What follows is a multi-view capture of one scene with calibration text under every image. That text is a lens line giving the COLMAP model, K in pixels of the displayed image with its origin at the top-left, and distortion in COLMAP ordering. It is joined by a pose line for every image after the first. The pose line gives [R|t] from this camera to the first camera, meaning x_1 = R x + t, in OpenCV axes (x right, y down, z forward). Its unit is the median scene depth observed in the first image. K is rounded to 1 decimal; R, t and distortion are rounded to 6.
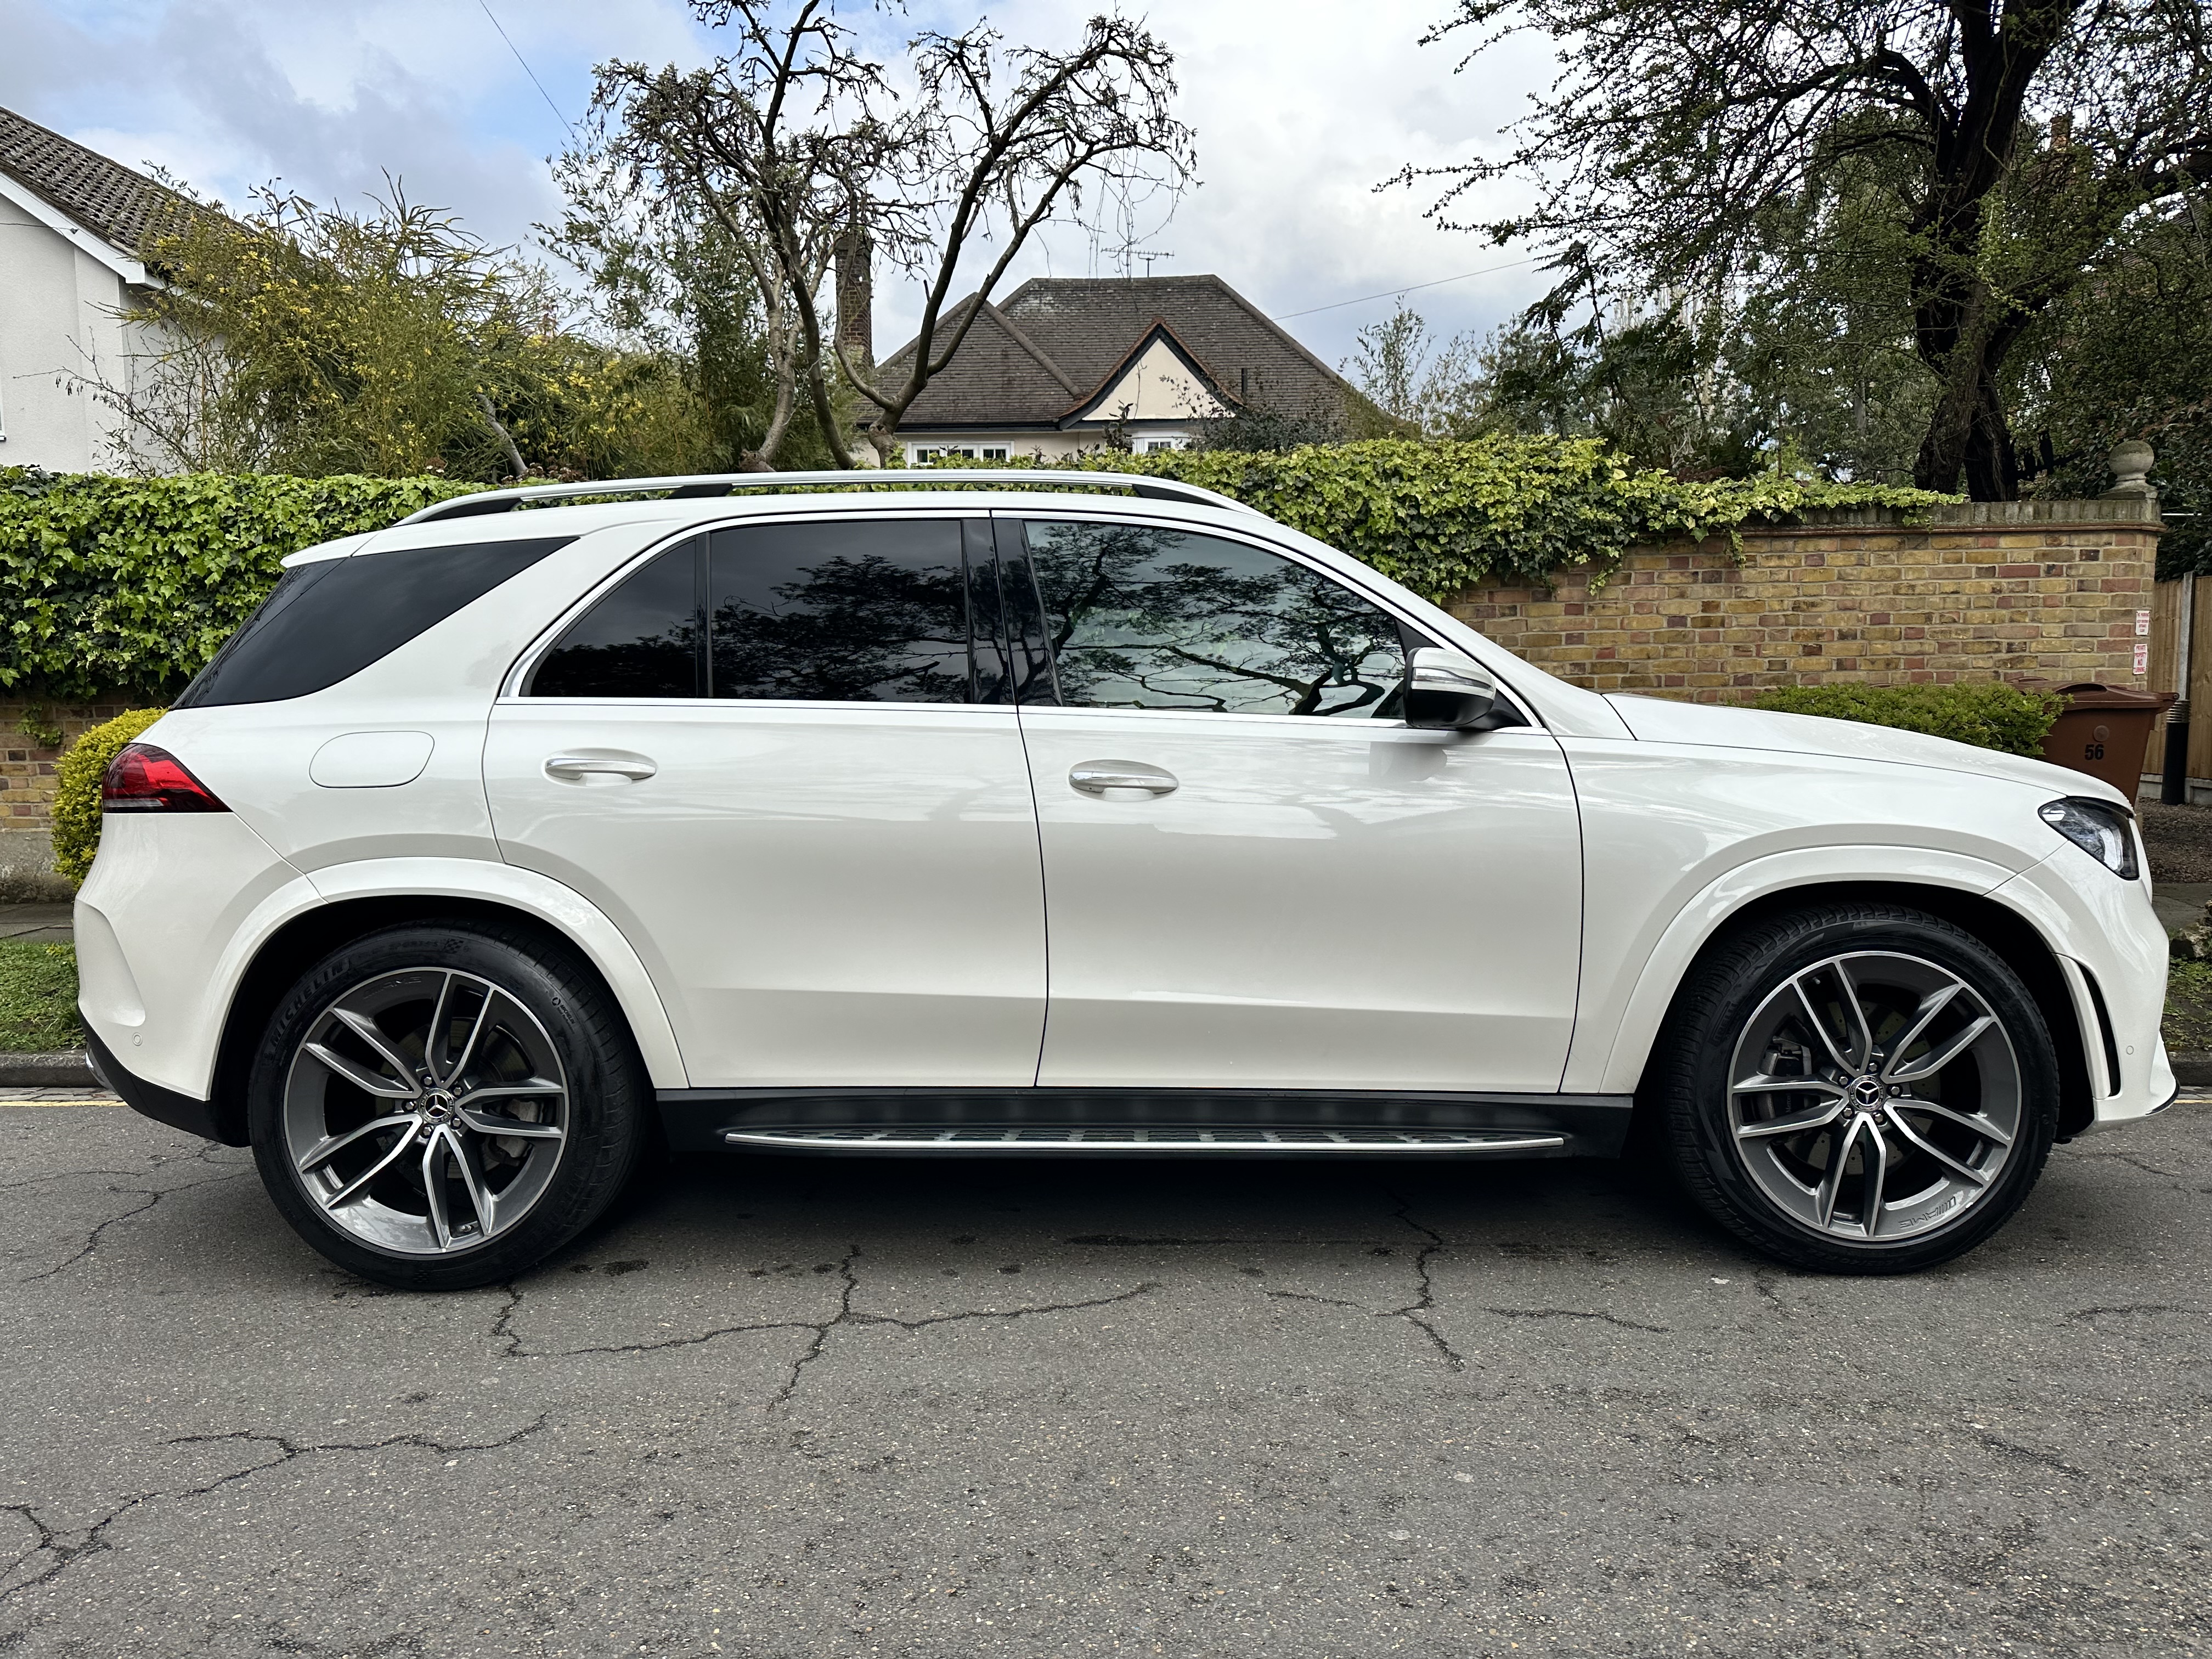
lens RADIAL K [[1634.8, 0, 1123.2], [0, 1634.8, 834.7], [0, 0, 1]] dist [0.029046, -0.057568]
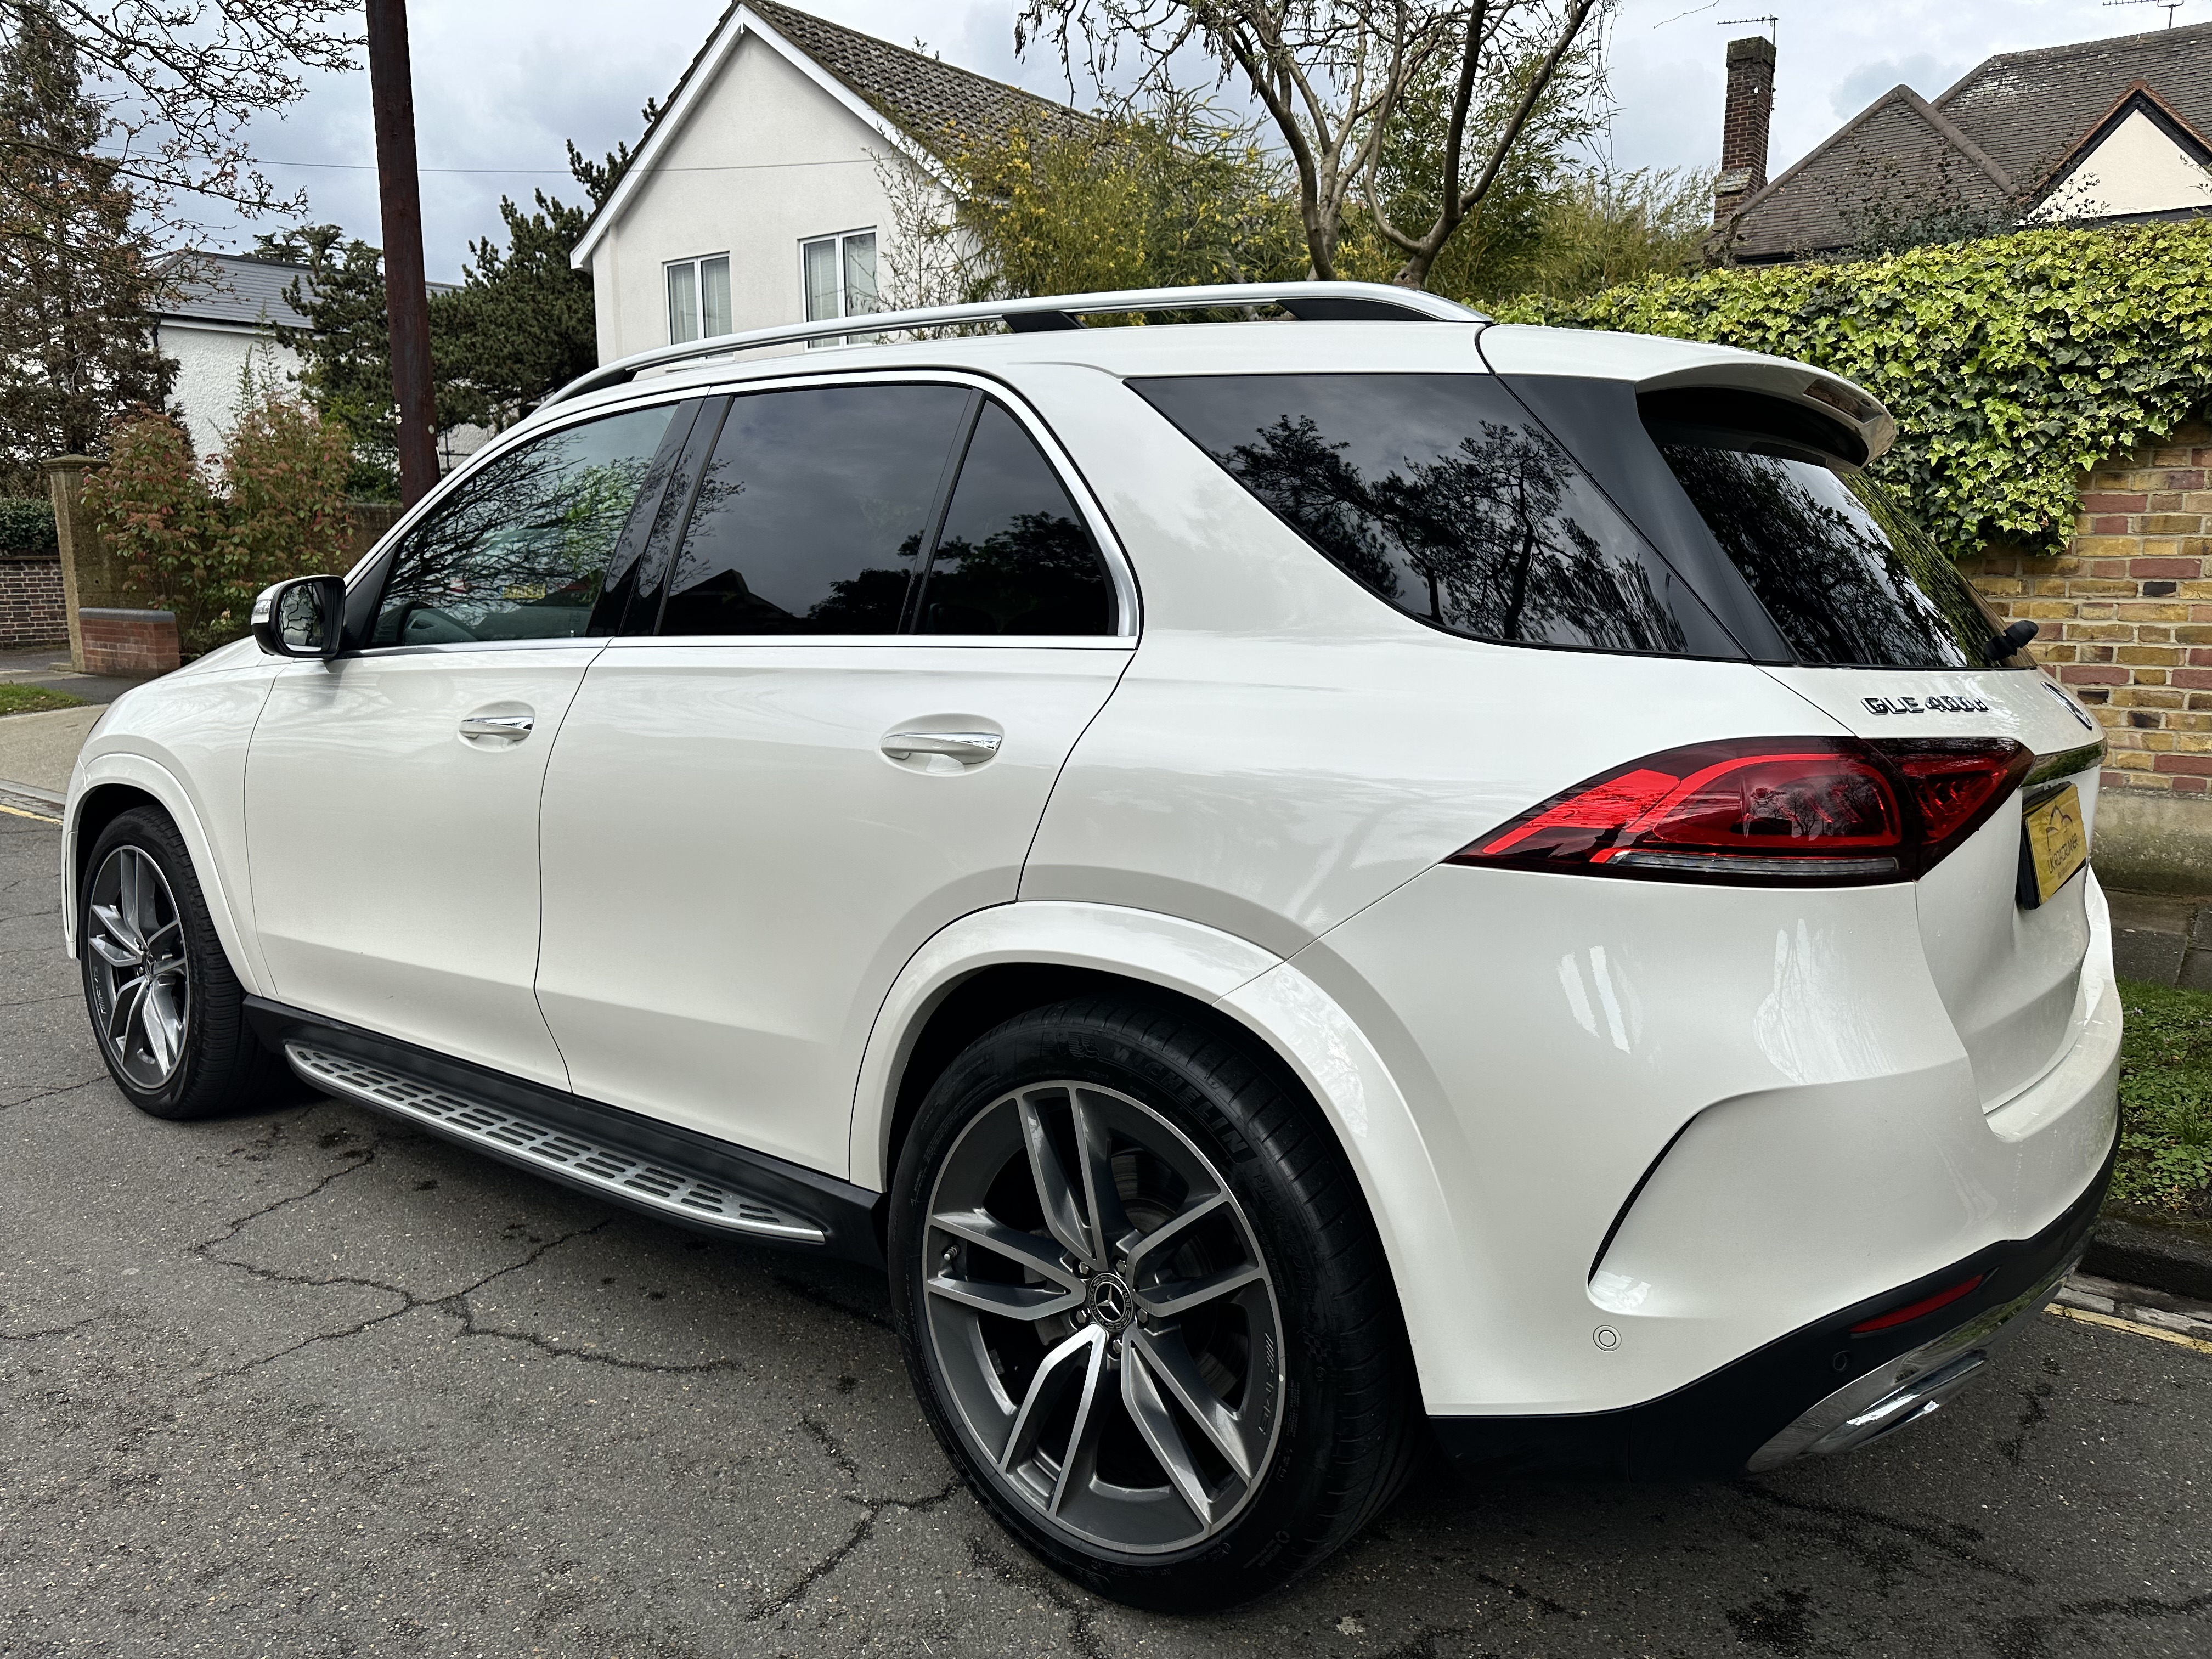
lens RADIAL K [[1634.8, 0, 1096.9], [0, 1634.8, 820.2], [0, 0, 1]] dist [0.029046, -0.057568]
pose [[0.811710, 0.103986, -0.574730, 0.266109], [-0.060885, 0.993727, 0.093805, -0.034749], [0.580879, -0.041150, 0.812949, 0.200926]]
